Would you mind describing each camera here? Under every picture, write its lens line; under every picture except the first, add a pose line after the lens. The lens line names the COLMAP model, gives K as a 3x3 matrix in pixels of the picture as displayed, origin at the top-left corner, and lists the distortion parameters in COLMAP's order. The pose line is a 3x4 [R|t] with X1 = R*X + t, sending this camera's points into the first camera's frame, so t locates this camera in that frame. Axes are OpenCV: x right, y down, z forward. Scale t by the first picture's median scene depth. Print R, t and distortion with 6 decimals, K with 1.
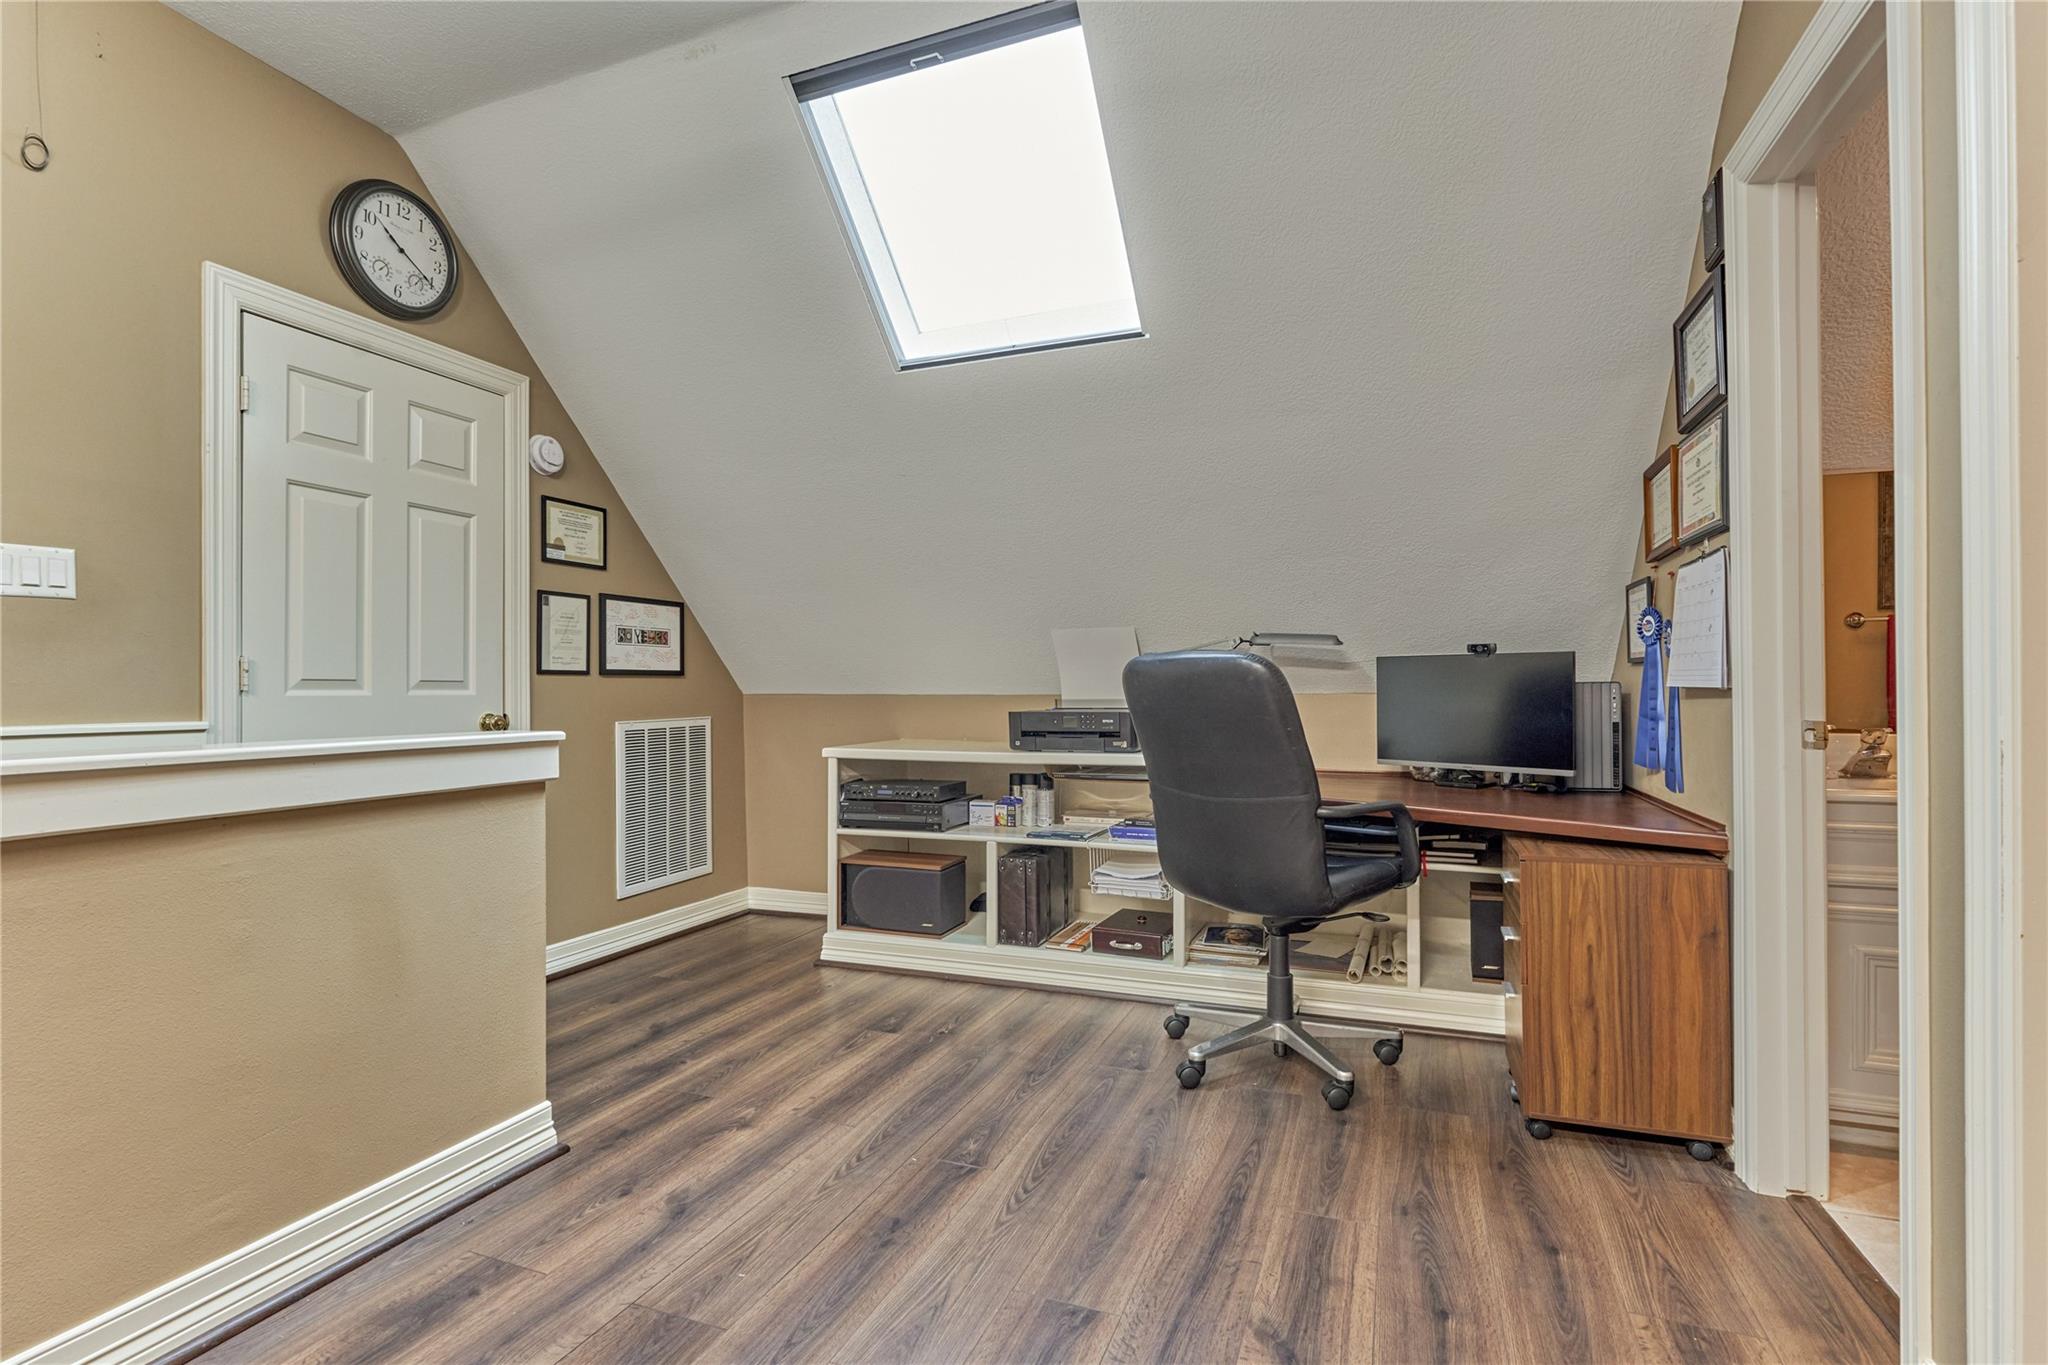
lens RADIAL K [[933.9, 0, 1033.8], [0, 933.9, 683.4], [0, 0, 1]] dist [-0.007399, -0.000018]
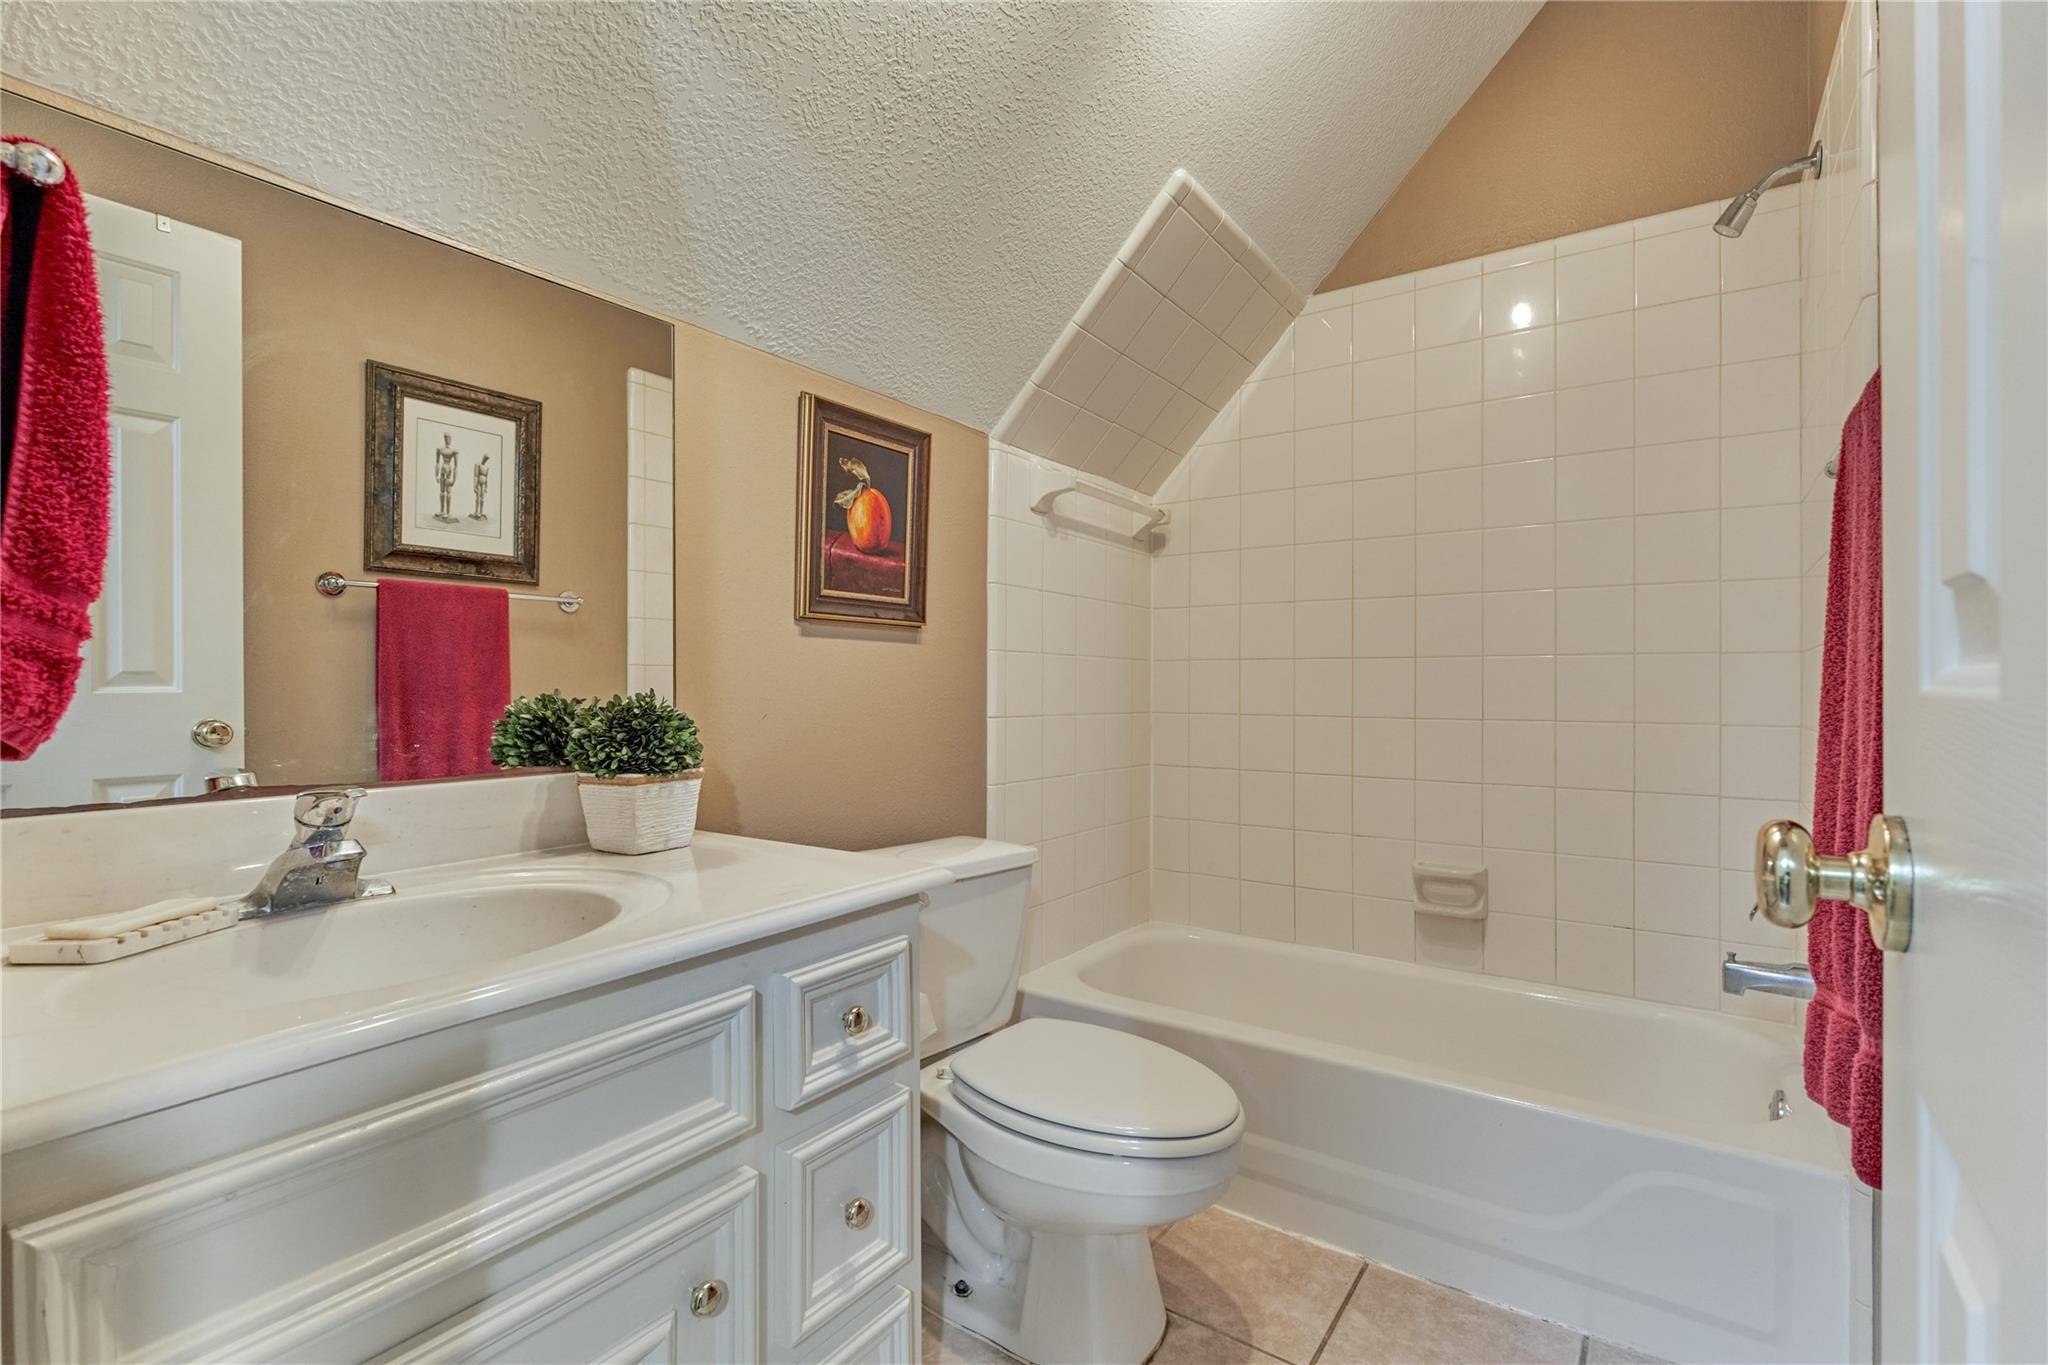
lens RADIAL K [[933.9, 0, 1024.6], [0, 933.9, 681.6], [0, 0, 1]] dist [-0.007399, -0.000018]
pose [[0.228693, 0.004223, 0.973489, 0.587348], [0.002218, 0.999986, -0.004859, 0.005225], [-0.973496, 0.003270, 0.228681, 0.618560]]
